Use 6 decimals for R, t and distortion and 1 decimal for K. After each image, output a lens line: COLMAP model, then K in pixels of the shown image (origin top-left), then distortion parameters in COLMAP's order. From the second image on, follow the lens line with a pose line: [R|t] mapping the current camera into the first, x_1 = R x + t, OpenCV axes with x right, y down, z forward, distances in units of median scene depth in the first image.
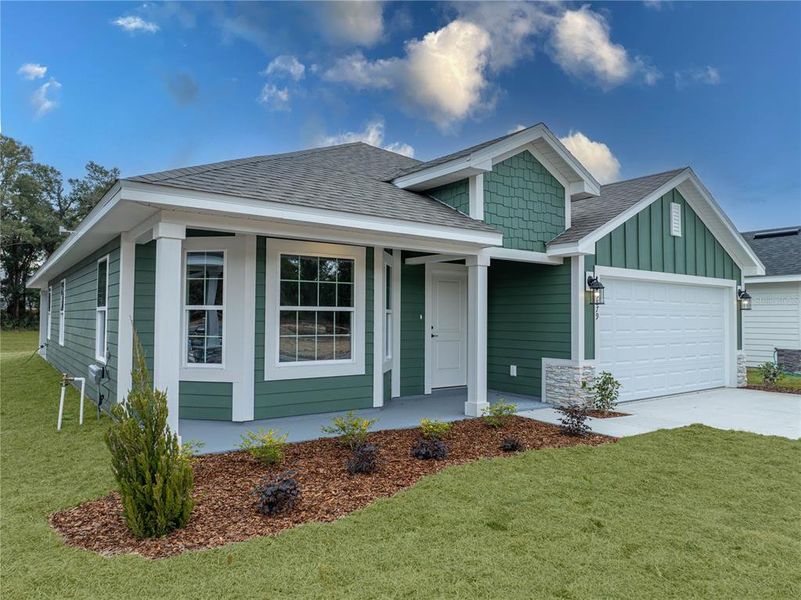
lens RADIAL K [[567.6, 0, 400.4], [0, 567.6, 293.9], [0, 0, 1]] dist [-0.049961, -0.000911]
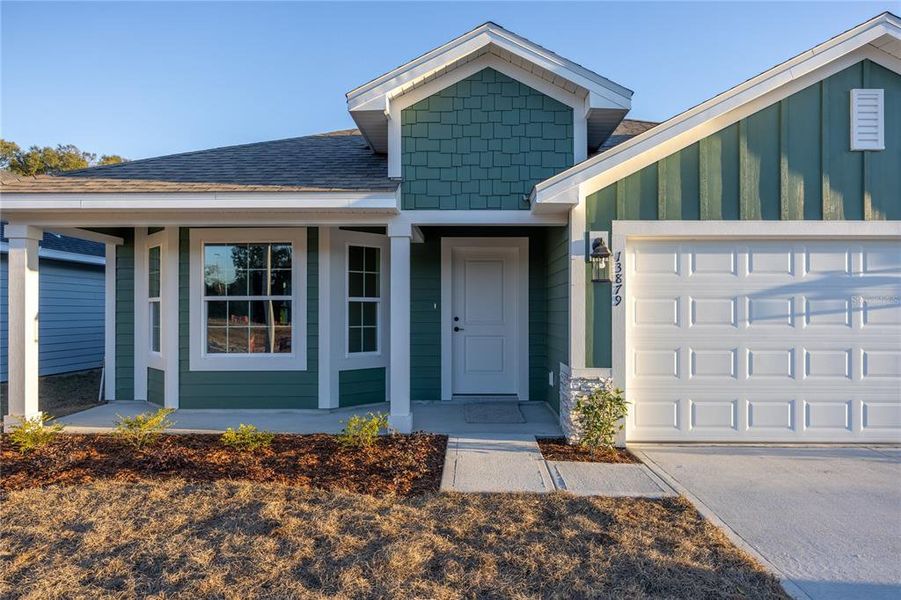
lens RADIAL K [[567.6, 0, 457.7], [0, 567.6, 307.5], [0, 0, 1]] dist [-0.011273, 0.000208]
pose [[0.797863, -0.013780, -0.602681, 0.616720], [0.033316, 0.999219, 0.021259, 0.029177], [0.601917, -0.037041, 0.797699, 0.401907]]
